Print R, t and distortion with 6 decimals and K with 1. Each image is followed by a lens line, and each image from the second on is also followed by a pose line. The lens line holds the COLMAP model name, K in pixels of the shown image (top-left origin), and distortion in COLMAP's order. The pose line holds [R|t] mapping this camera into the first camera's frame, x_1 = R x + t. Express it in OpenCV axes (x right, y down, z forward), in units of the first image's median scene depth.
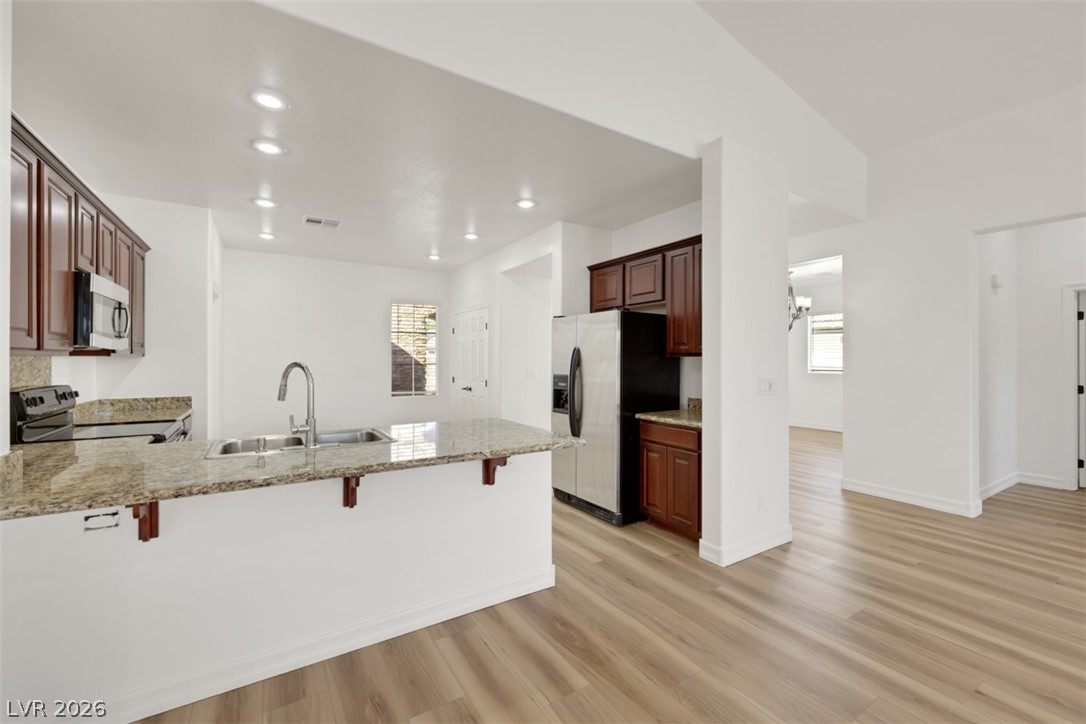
lens RADIAL K [[447.5, 0, 537.5], [0, 447.5, 358.9], [0, 0, 1]] dist [-0.000863, 0.000136]
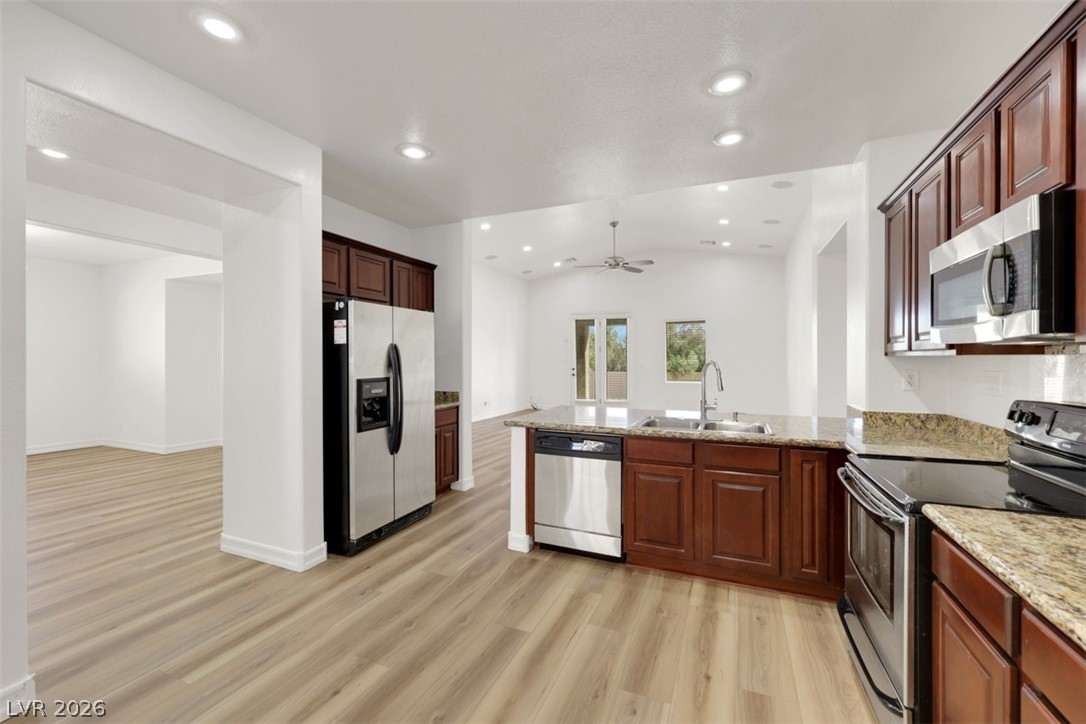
lens RADIAL K [[447.5, 0, 537.5], [0, 447.5, 358.9], [0, 0, 1]] dist [-0.000863, 0.000136]
pose [[-0.576001, -0.002960, 0.817443, -0.835432], [-0.003046, 0.999994, 0.001474, -0.000204], [-0.817443, -0.001641, -0.576007, 1.389563]]
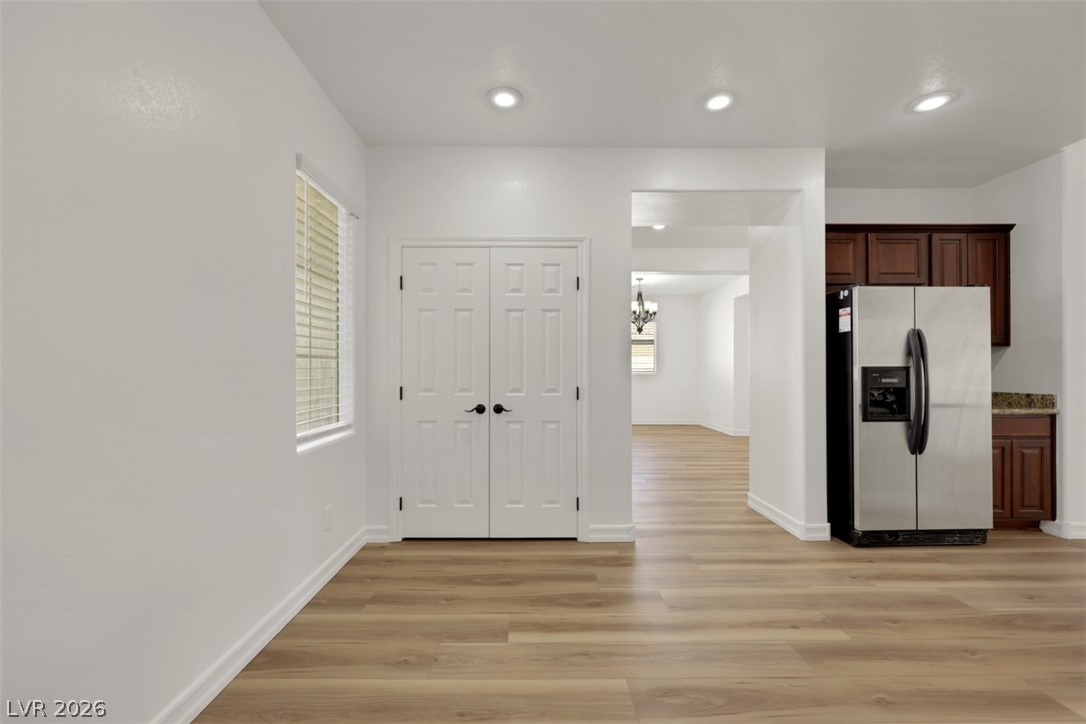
lens RADIAL K [[447.8, 0, 539.6], [0, 447.8, 367.7], [0, 0, 1]] dist [-0.000015, 0.000255]
pose [[0.507210, -0.000329, 0.861823, -0.958801], [-0.001378, 0.999998, 0.001193, 0.041243], [-0.861822, -0.001793, 0.507208, 1.277221]]
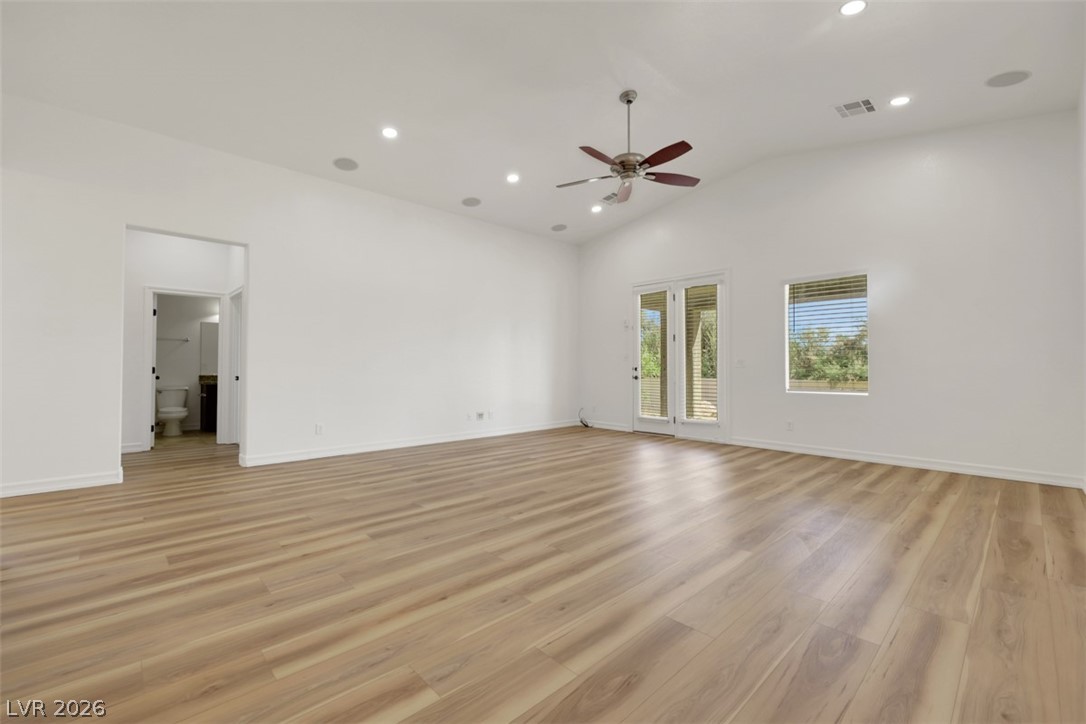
lens RADIAL K [[432.9, 0, 549.9], [0, 432.9, 349.2], [0, 0, 1]] dist [0.009760, 0.000023]
pose [[-0.205678, 0.034489, 0.978012, -0.301224], [-0.007683, 0.999291, -0.036855, 0.060003], [-0.978590, -0.015094, -0.205267, 0.198853]]
